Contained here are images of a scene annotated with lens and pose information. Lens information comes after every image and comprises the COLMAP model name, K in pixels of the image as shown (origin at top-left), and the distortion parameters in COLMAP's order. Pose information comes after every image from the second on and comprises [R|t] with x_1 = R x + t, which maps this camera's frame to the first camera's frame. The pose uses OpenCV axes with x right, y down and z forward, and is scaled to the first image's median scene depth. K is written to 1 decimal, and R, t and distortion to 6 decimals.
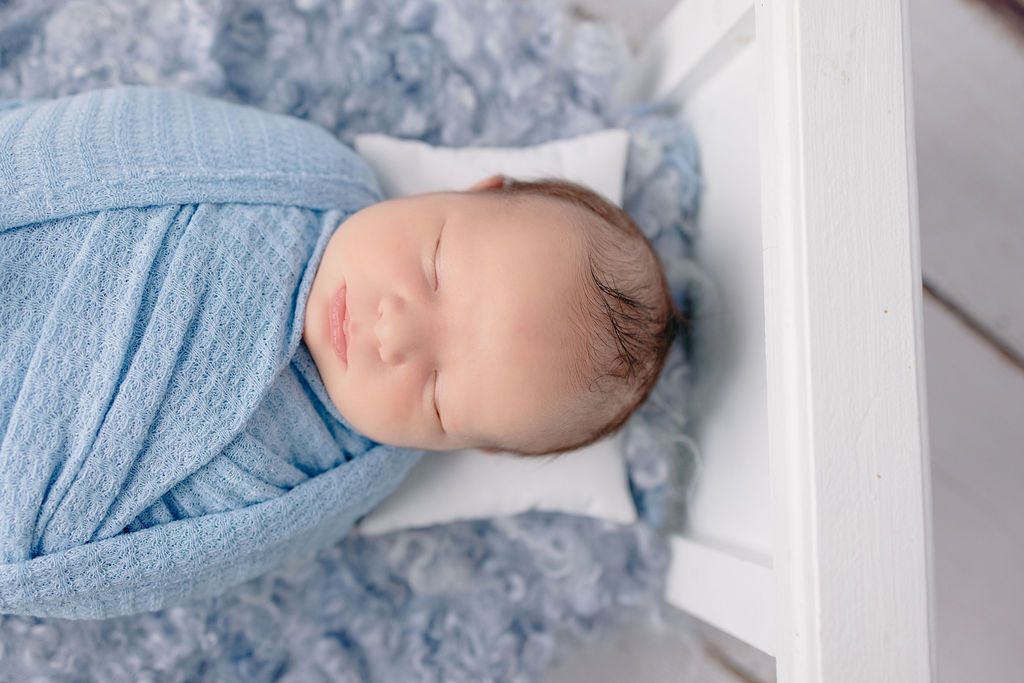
lens RADIAL K [[992.8, 0, 485.3], [0, 992.8, 330.6], [0, 0, 1]] dist [0.038448, 0.000000]
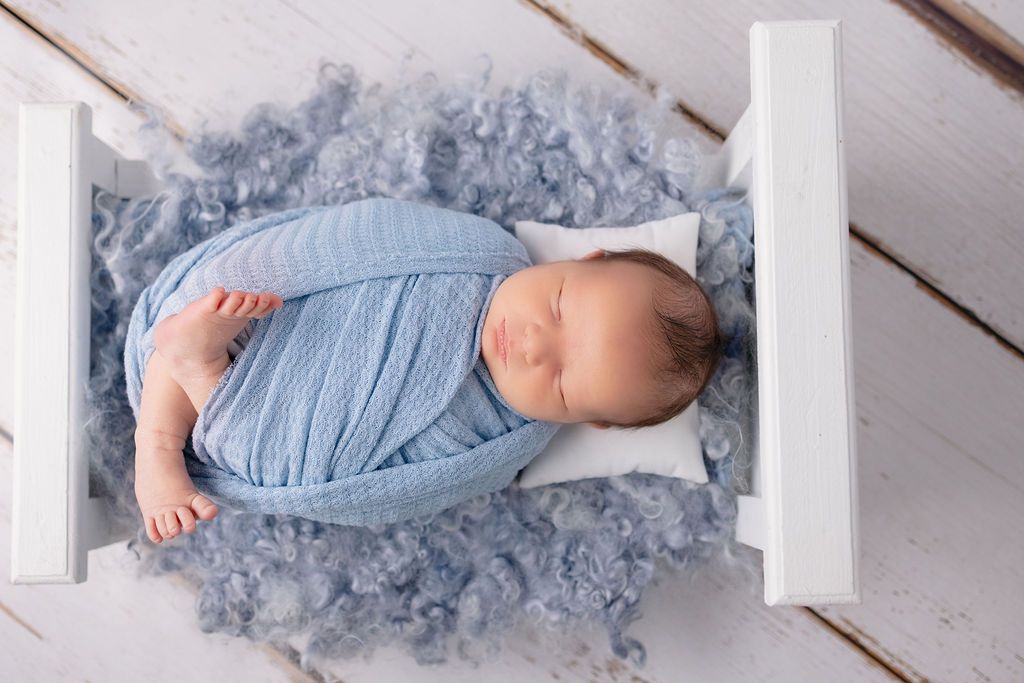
lens RADIAL K [[992.8, 0, 502.4], [0, 992.8, 335.2], [0, 0, 1]] dist [0.038448, 0.000000]
pose [[0.986795, -0.006891, -0.161828, 0.092067], [0.003500, 0.999769, -0.021228, 0.008175], [0.161937, 0.020381, 0.986591, -0.479333]]
